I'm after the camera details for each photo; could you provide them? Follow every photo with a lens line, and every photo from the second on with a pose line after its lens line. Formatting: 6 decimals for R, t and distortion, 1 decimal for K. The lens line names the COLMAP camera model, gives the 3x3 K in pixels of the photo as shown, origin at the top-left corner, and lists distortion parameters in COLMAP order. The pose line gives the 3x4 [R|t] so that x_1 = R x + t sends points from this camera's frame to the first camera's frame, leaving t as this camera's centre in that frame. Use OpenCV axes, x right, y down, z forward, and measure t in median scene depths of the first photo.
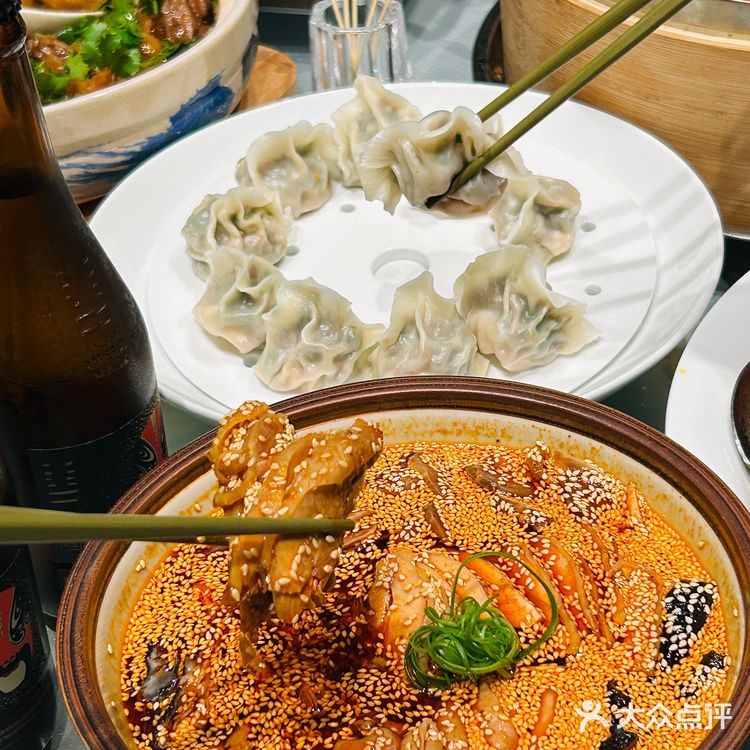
lens RADIAL K [[1840.4, 0, 375.3], [0, 1840.4, 373.8], [0, 0, 1]] dist [0.183254, 0.000000]
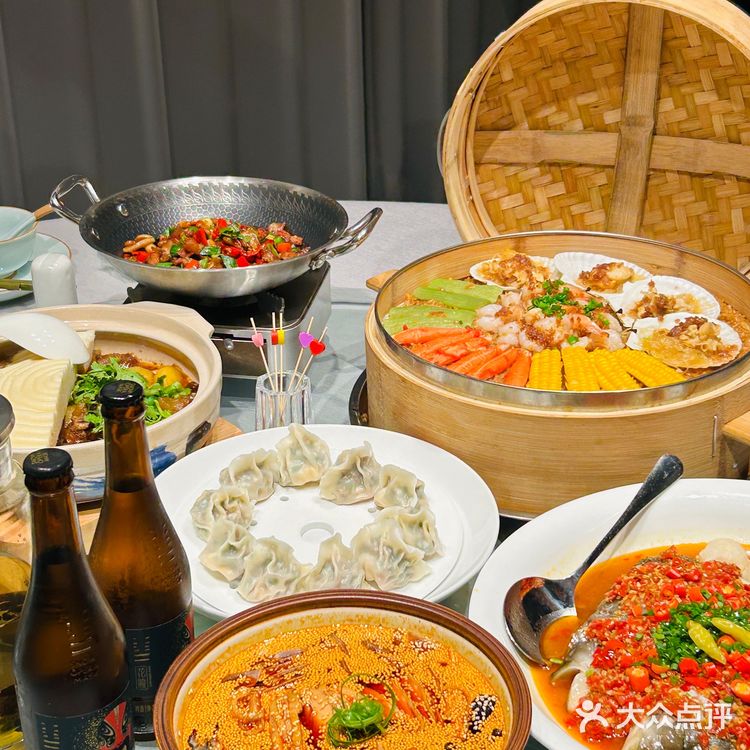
lens RADIAL K [[1584.3, 0, 374.0], [0, 1584.3, 370.8], [0, 0, 1]] dist [0.133421, 0.000000]
pose [[0.994648, 0.014717, 0.102267, -0.093738], [0.002732, 0.985711, -0.168421, 0.047443], [-0.103284, 0.167799, 0.980396, -0.529672]]
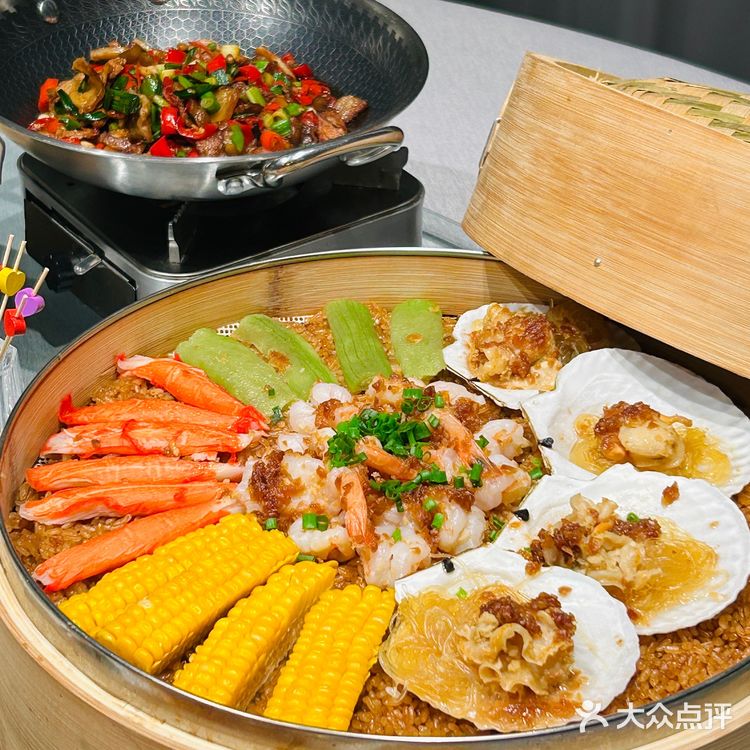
lens RADIAL K [[2041.6, 0, 372.7], [0, 2041.6, 379.1], [0, 0, 1]] dist [0.200698, 0.000000]
pose [[0.760107, 0.417711, -0.497750, 0.810044], [-0.434339, 0.896348, 0.088941, -0.449498], [0.483308, 0.148587, 0.862748, 0.264160]]
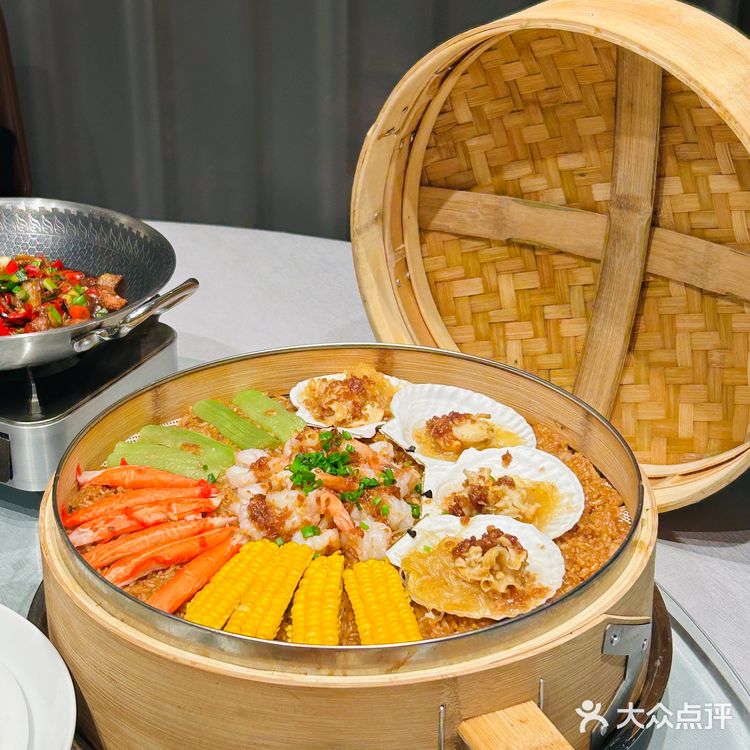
lens RADIAL K [[1609.3, 0, 356.8], [0, 1609.3, 370.9], [0, 0, 1]] dist [0.199565, 0.000000]
pose [[0.966744, 0.177875, -0.183755, 0.530910], [-0.201880, 0.971866, -0.121333, -0.257456], [0.157003, 0.154395, 0.975455, -0.008753]]
